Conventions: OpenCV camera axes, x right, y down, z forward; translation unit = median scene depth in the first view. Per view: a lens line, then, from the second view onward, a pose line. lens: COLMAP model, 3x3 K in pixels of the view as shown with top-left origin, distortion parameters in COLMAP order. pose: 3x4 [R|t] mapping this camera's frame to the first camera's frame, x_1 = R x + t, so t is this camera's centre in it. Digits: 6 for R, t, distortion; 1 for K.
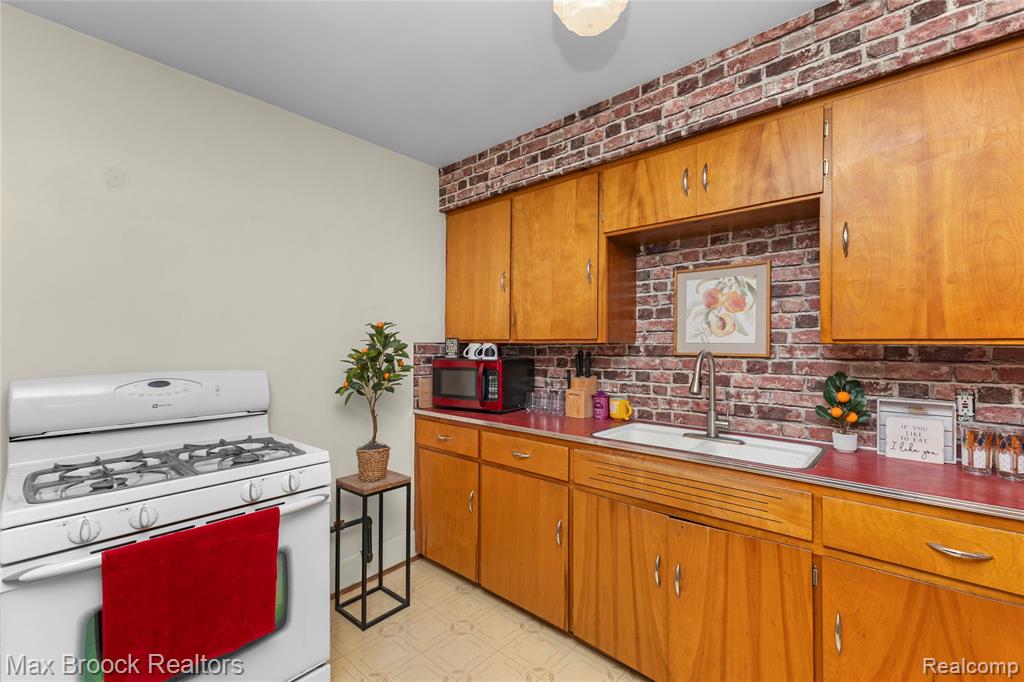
lens RADIAL K [[436.3, 0, 516.3], [0, 436.3, 340.6], [0, 0, 1]] dist [0.000865, -0.000023]
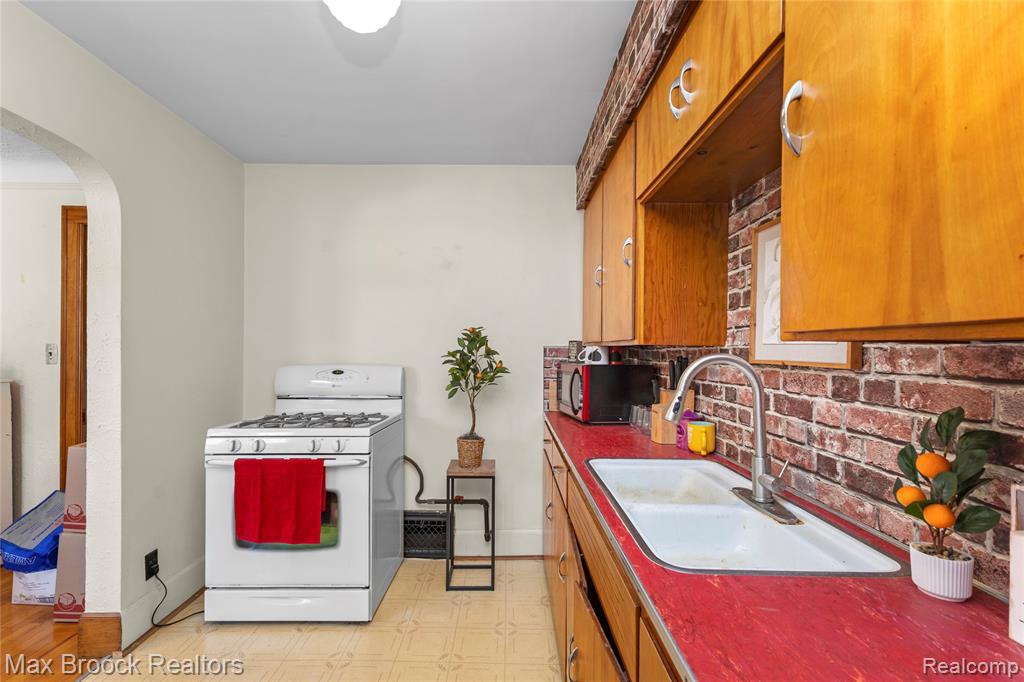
lens RADIAL K [[449.6, 0, 512.4], [0, 449.6, 348.5], [0, 0, 1]] dist [0.000195, -0.000032]
pose [[0.666940, 0.000837, -0.745111, 0.645327], [0.003903, 0.999982, 0.004617, 0.007910], [0.745101, -0.005988, 0.666925, 0.321202]]
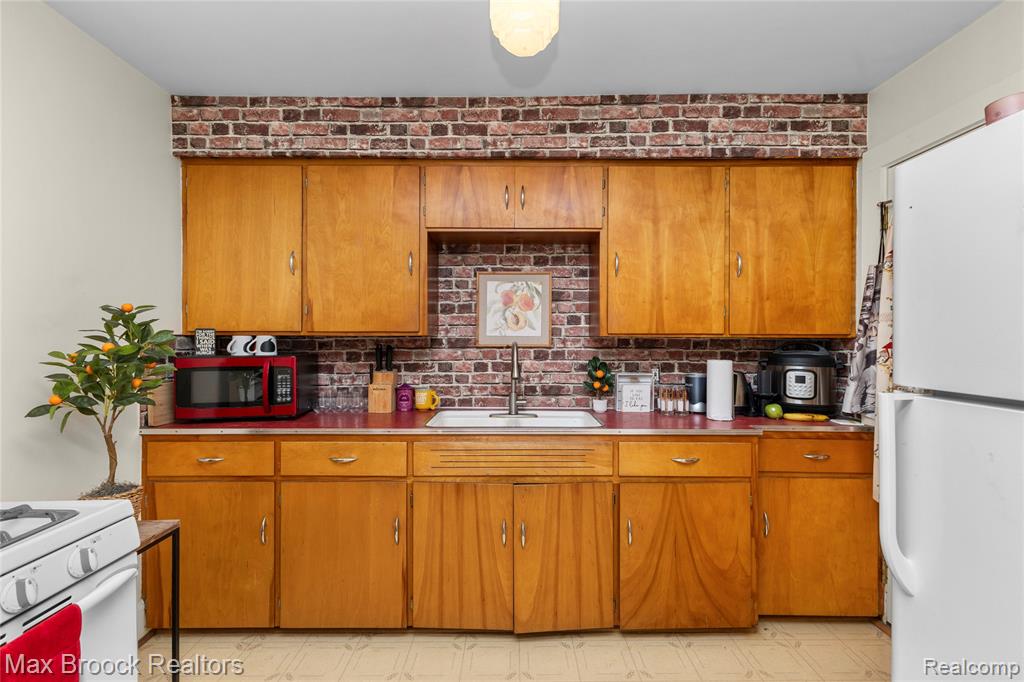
lens RADIAL K [[436.3, 0, 516.3], [0, 436.3, 340.6], [0, 0, 1]] dist [0.000865, -0.000023]
pose [[0.747518, -0.003711, 0.664232, -0.321315], [-0.005791, 0.999910, 0.012104, 0.003686], [-0.664217, -0.012894, 0.747429, 0.096769]]
